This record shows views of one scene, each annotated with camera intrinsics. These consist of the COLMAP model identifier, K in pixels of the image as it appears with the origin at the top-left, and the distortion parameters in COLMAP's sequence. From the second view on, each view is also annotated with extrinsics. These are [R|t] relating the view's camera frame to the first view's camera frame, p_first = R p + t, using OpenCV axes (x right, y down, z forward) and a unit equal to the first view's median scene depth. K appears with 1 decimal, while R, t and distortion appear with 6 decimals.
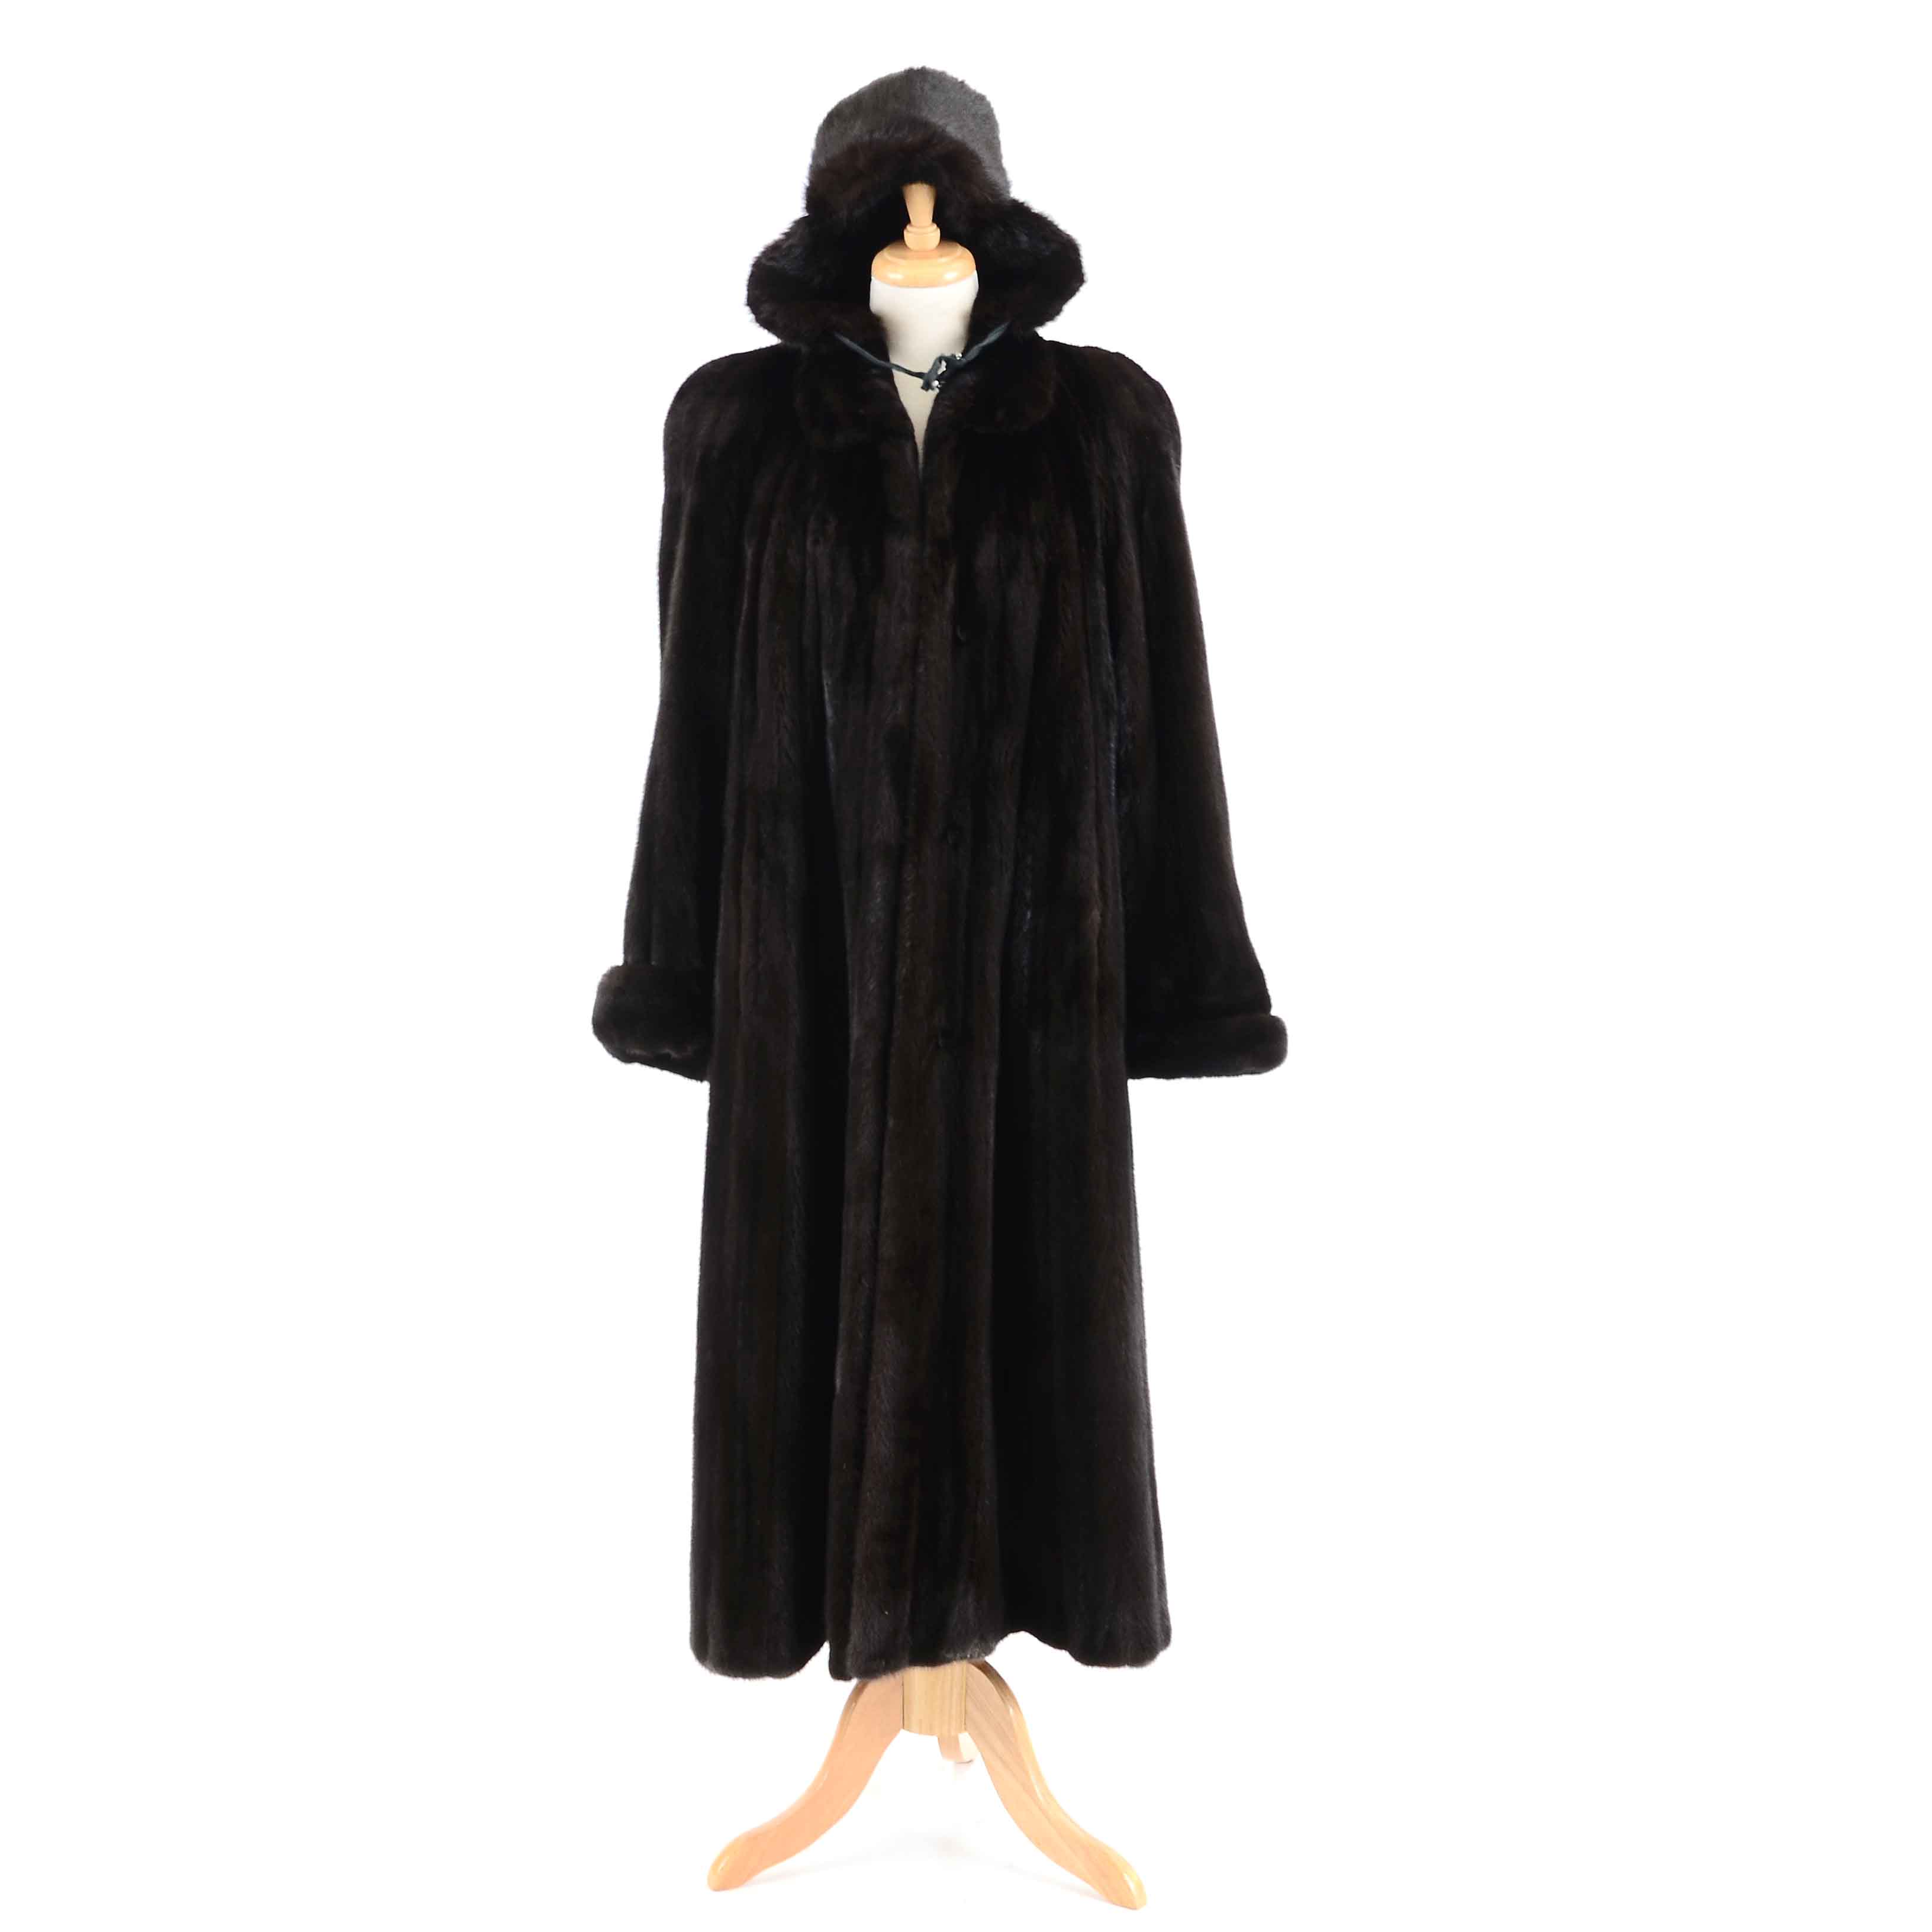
lens RADIAL K [[3361.5, 0, 971.9], [0, 3361.5, 968.5], [0, 0, 1]] dist [0.067771, 0.000000]
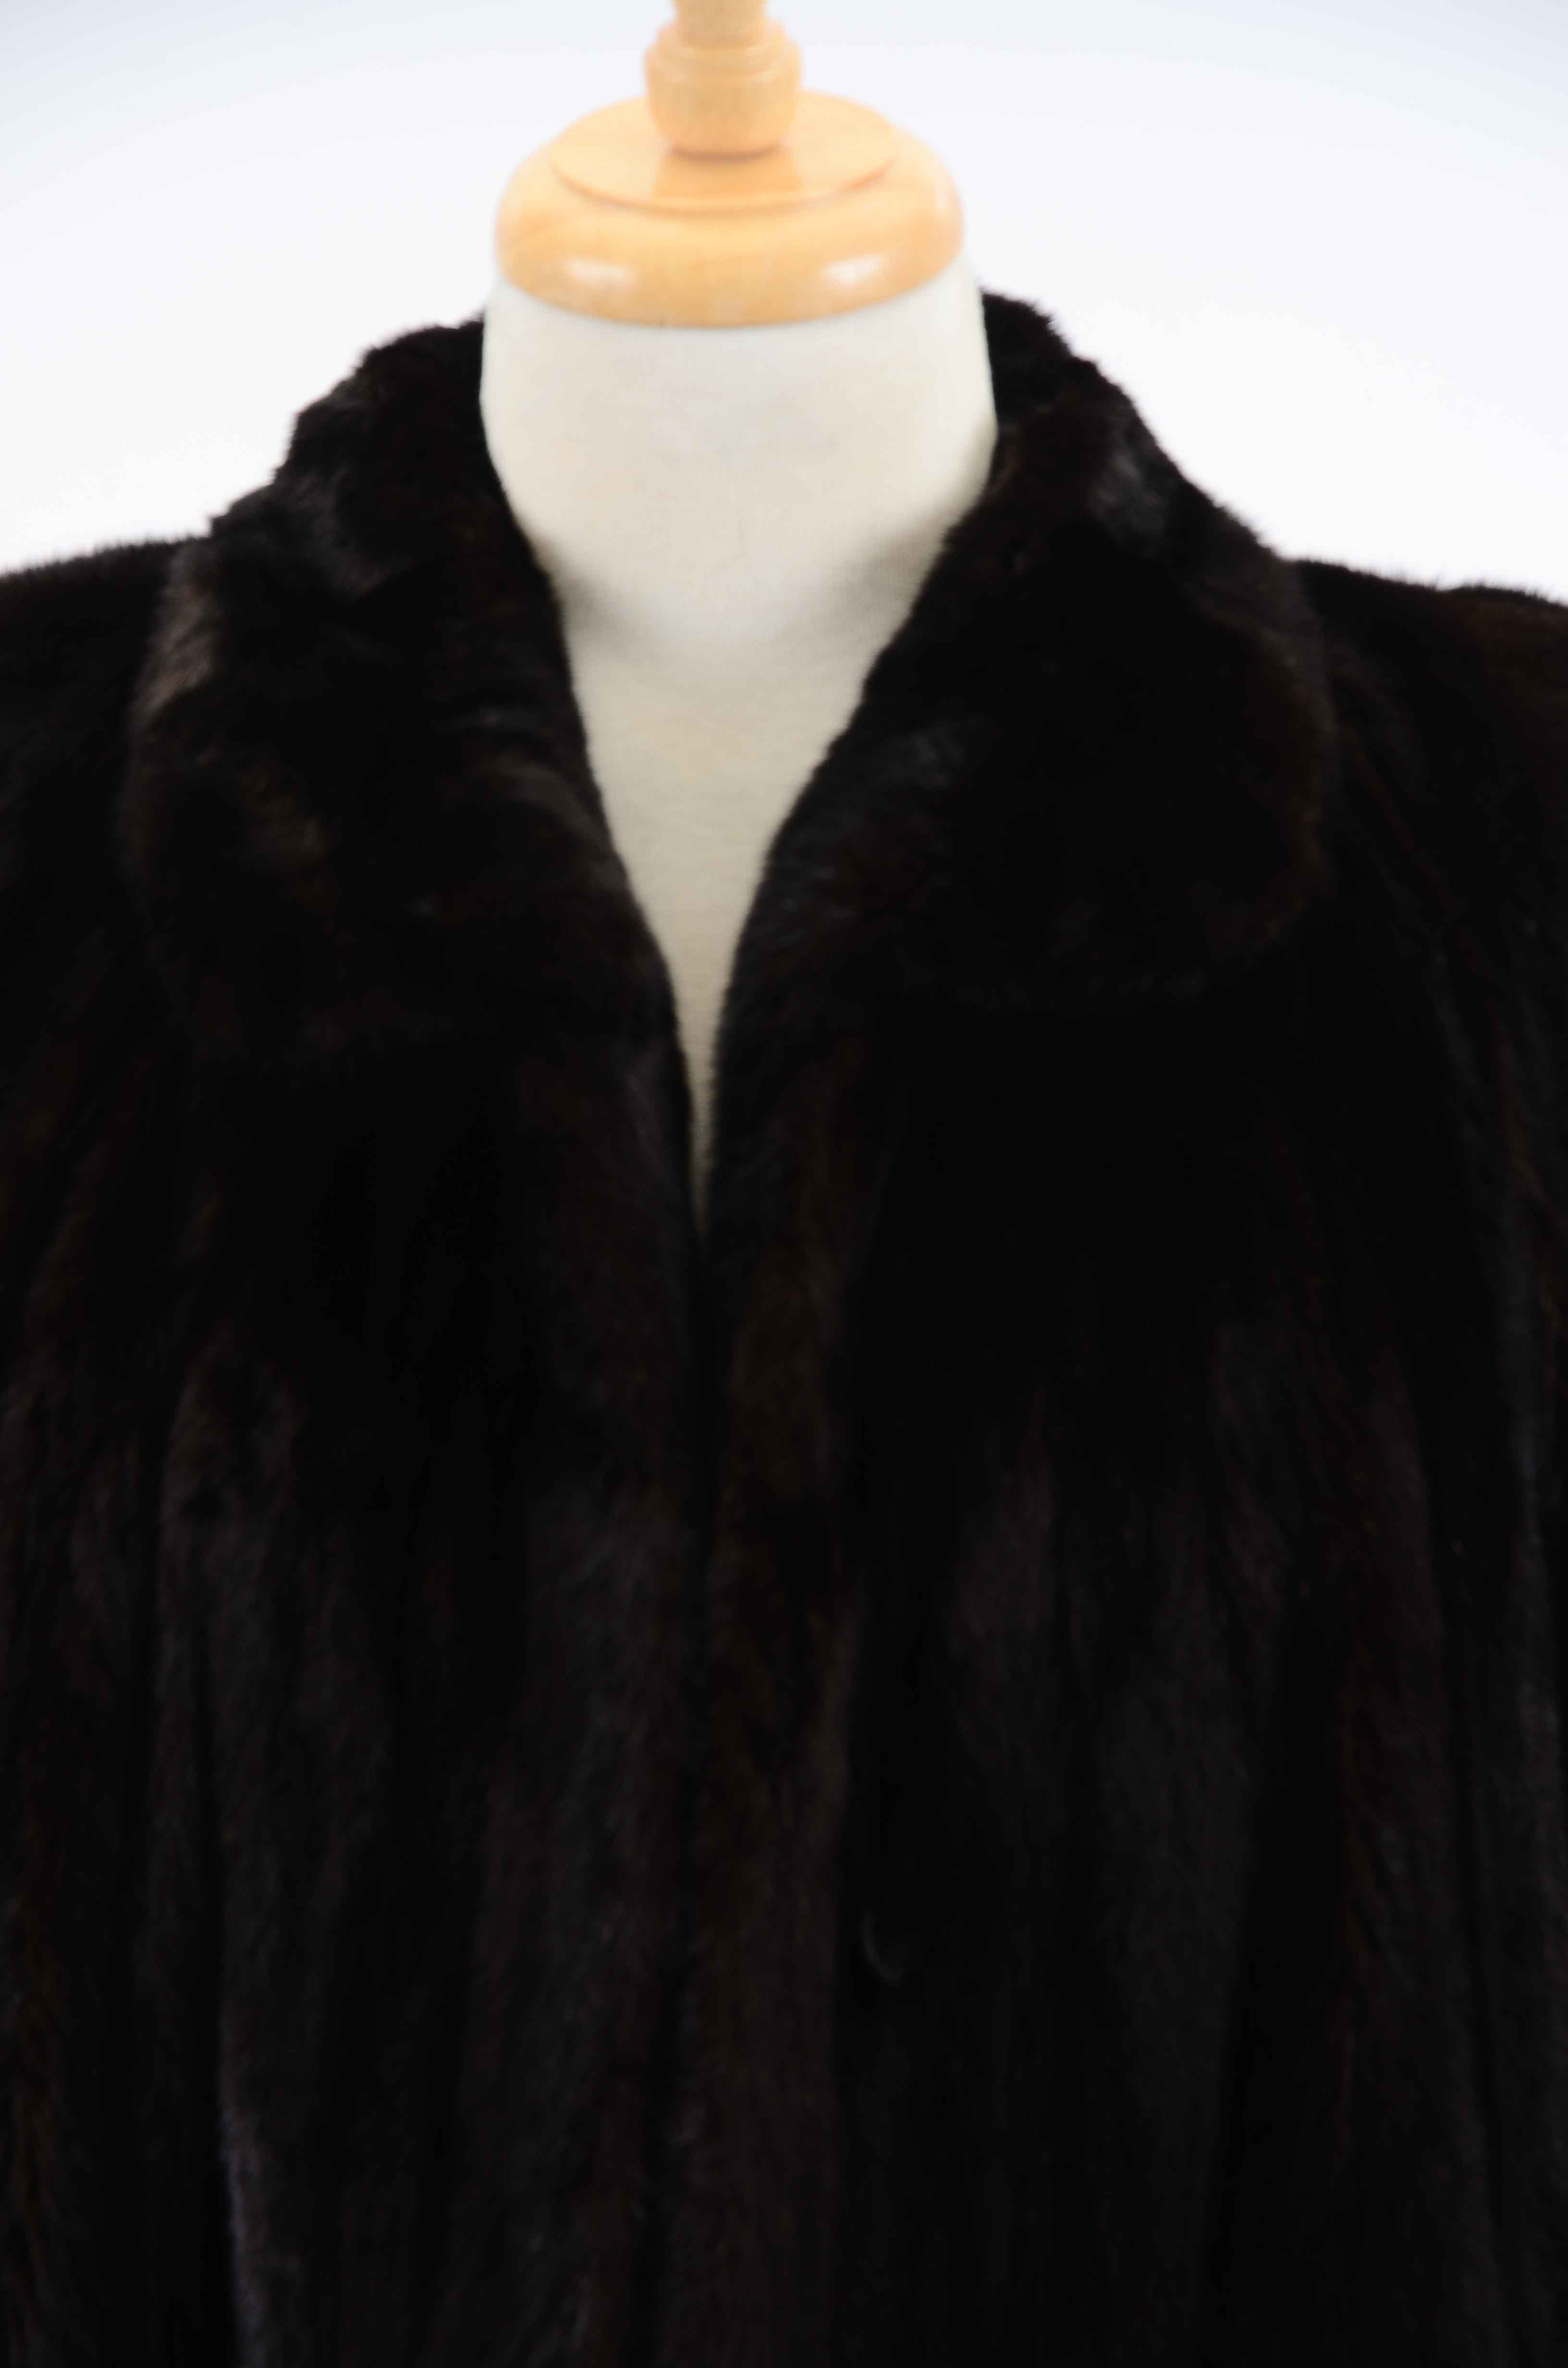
lens RADIAL K [[9777.3, 0, 765.7], [0, 9777.3, 1184.8], [0, 0, 1]] dist [1.313350, 0.000000]
pose [[0.999776, 0.012526, -0.017076, -0.000469], [-0.014004, 0.995900, -0.089373, -0.090902], [0.015886, 0.089592, 0.995852, 0.374508]]
